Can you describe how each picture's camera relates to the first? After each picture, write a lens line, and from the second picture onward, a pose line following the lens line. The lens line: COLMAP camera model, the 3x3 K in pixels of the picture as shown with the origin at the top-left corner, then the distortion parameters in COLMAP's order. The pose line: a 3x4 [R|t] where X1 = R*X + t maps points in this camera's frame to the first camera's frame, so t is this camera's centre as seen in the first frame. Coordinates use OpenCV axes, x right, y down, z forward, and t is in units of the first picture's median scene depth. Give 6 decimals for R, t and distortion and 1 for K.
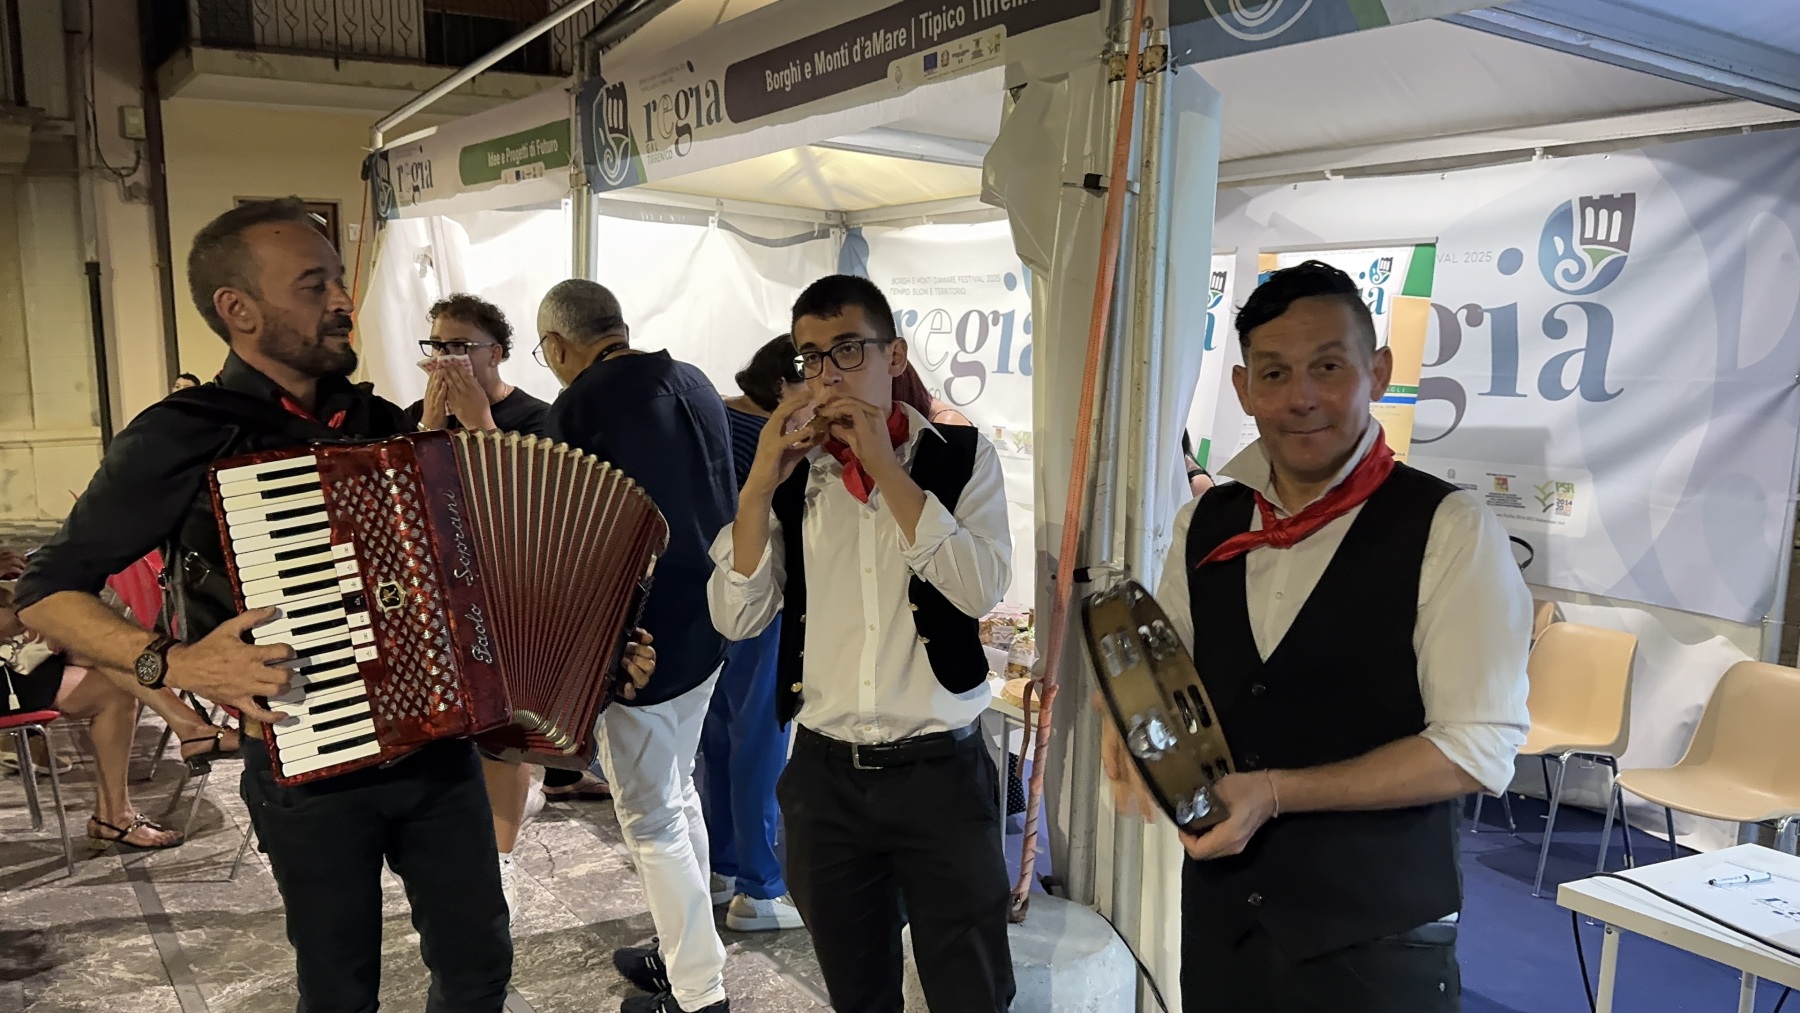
lens RADIAL K [[1496.0, 0, 888.9], [0, 1496.0, 517.2], [0, 0, 1]] dist [0.049529, 0.000613]
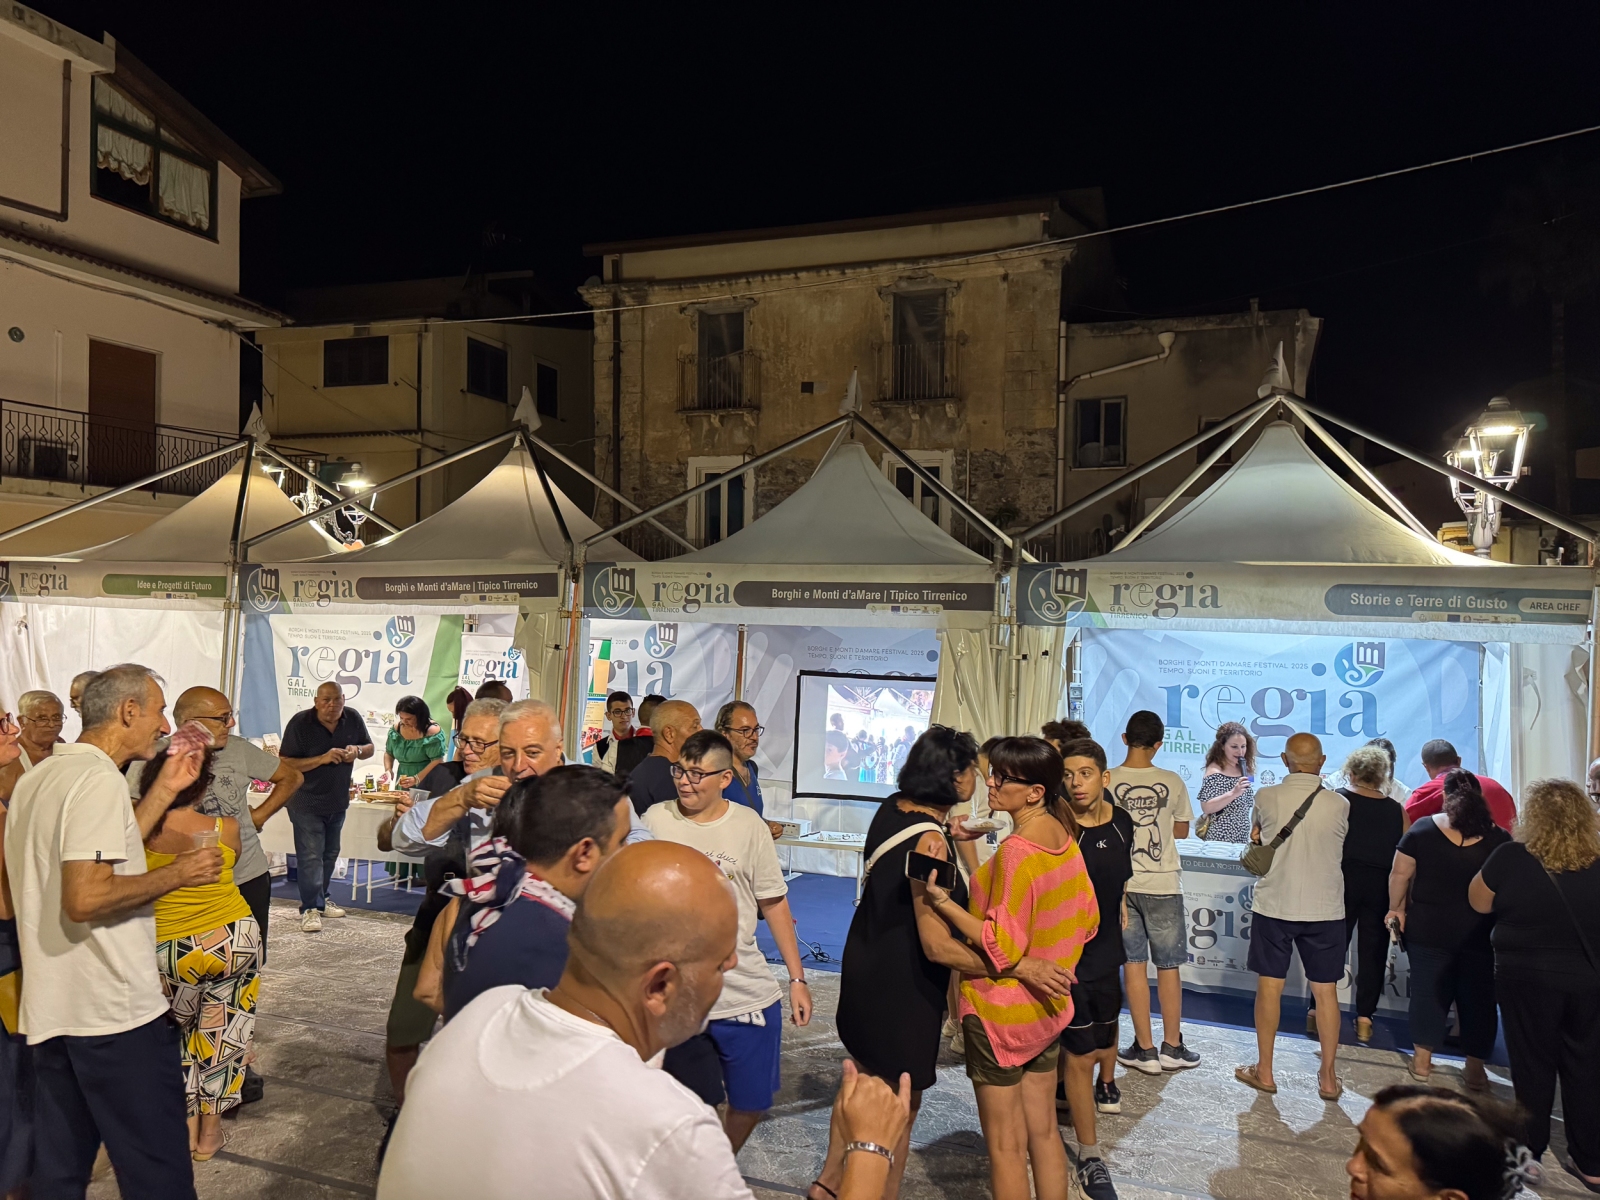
lens RADIAL K [[1127.2, 0, 801.1], [0, 1127.2, 607.3], [0, 0, 1]] dist [0.082904, -0.116675]
pose [[0.807740, 0.018727, 0.589242, -0.347621], [0.054778, 0.992787, -0.106643, -0.006950], [-0.586989, 0.118417, 0.800888, -0.508600]]
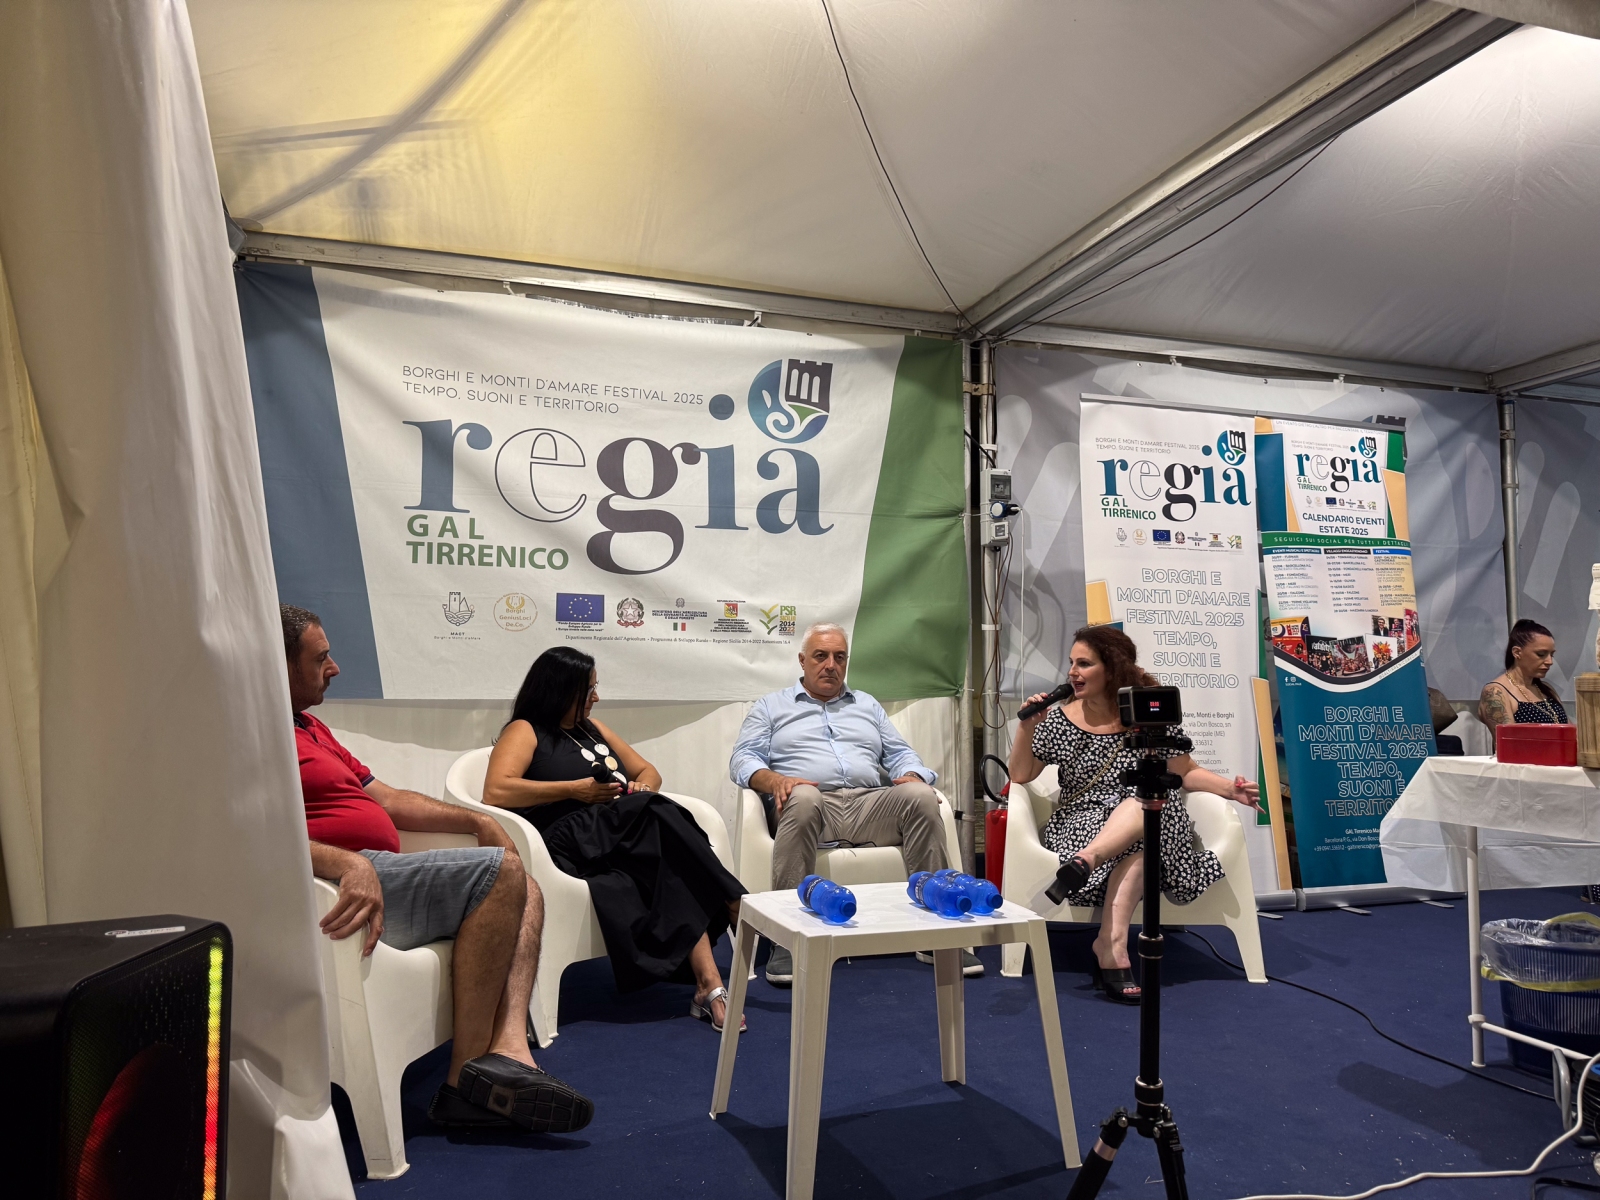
lens RADIAL K [[1114.6, 0, 808.3], [0, 1114.6, 613.0], [0, 0, 1]] dist [0.082342, -0.042427]
pose [[0.240778, 0.016334, 0.970443, -0.449967], [0.106093, 0.993424, -0.043044, -0.027580], [-0.964764, 0.113321, 0.237461, 0.847118]]
